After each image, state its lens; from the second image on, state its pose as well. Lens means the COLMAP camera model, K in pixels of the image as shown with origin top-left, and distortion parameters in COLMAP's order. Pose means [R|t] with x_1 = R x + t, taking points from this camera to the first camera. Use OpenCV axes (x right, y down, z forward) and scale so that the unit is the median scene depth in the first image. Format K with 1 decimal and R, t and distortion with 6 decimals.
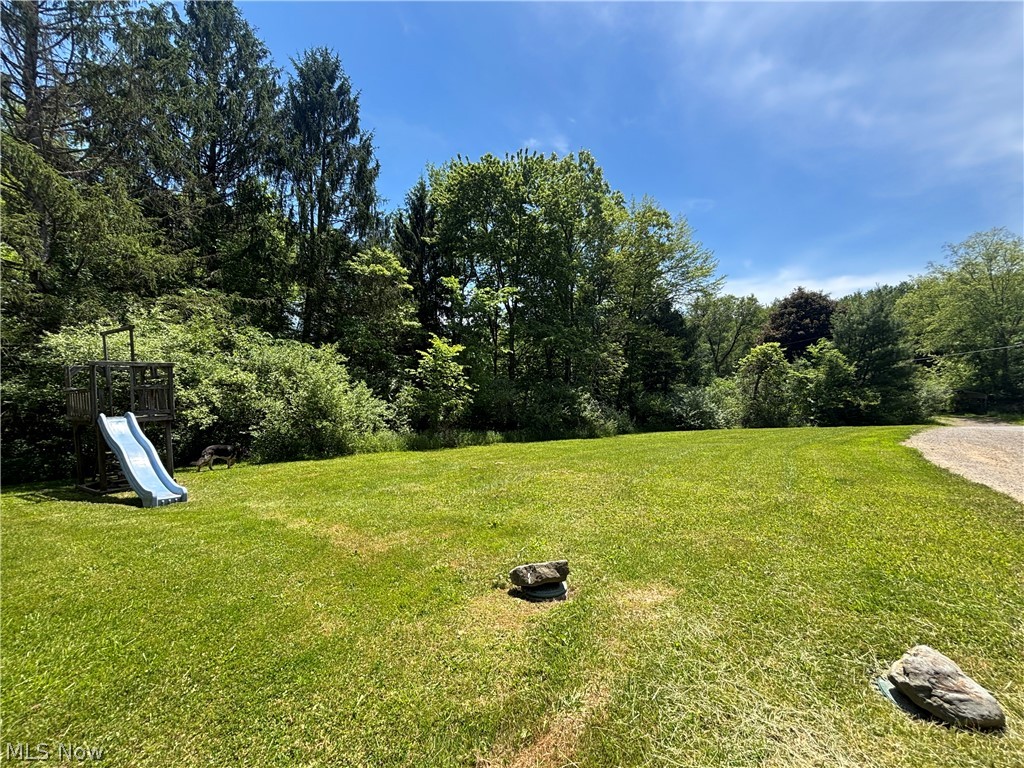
lens RADIAL K [[415.2, 0, 512.0], [0, 415.2, 384.0], [0, 0, 1]] dist [-0.000321, -0.000137]
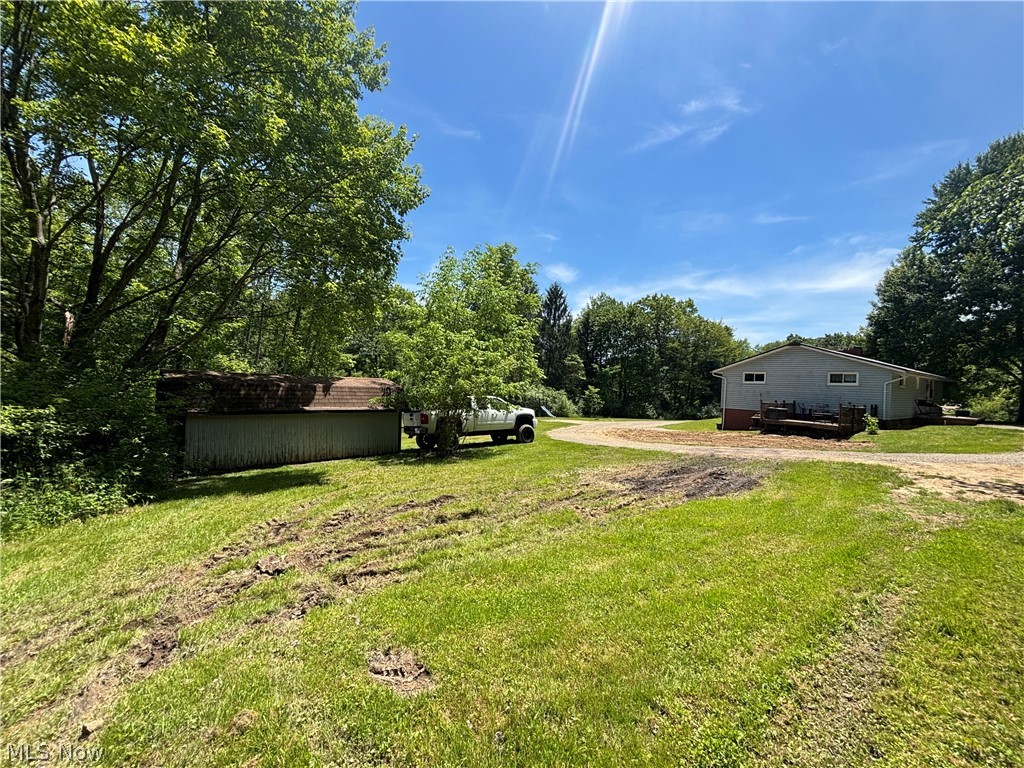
lens RADIAL K [[409.0, 0, 500.6], [0, 409.0, 389.3], [0, 0, 1]] dist [-0.040321, 0.010578]
pose [[0.911228, 0.023634, -0.411223, 0.456844], [-0.020925, 0.999720, 0.011089, -0.101123], [0.411370, -0.001500, 0.911467, -2.062214]]
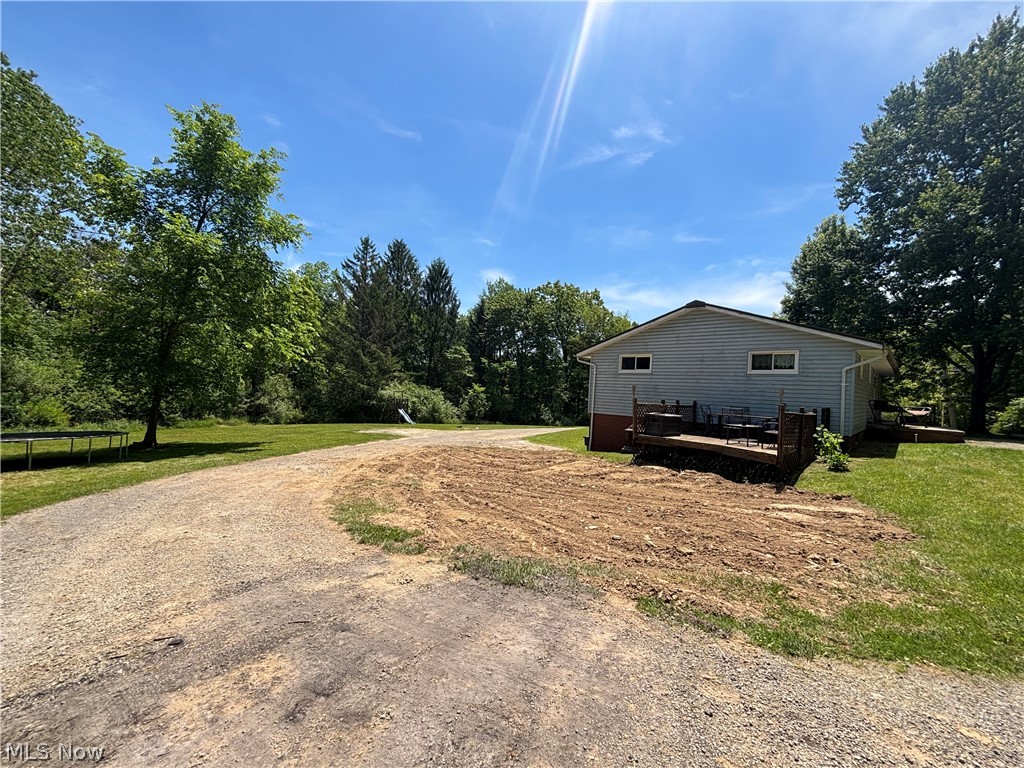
lens RADIAL K [[415.2, 0, 512.0], [0, 415.2, 384.0], [0, 0, 1]] dist [-0.000321, -0.000137]
pose [[0.974626, 0.028165, -0.222060, 0.598264], [-0.031612, 0.999428, -0.011982, -0.084764], [0.221595, 0.018697, 0.974959, -1.449499]]
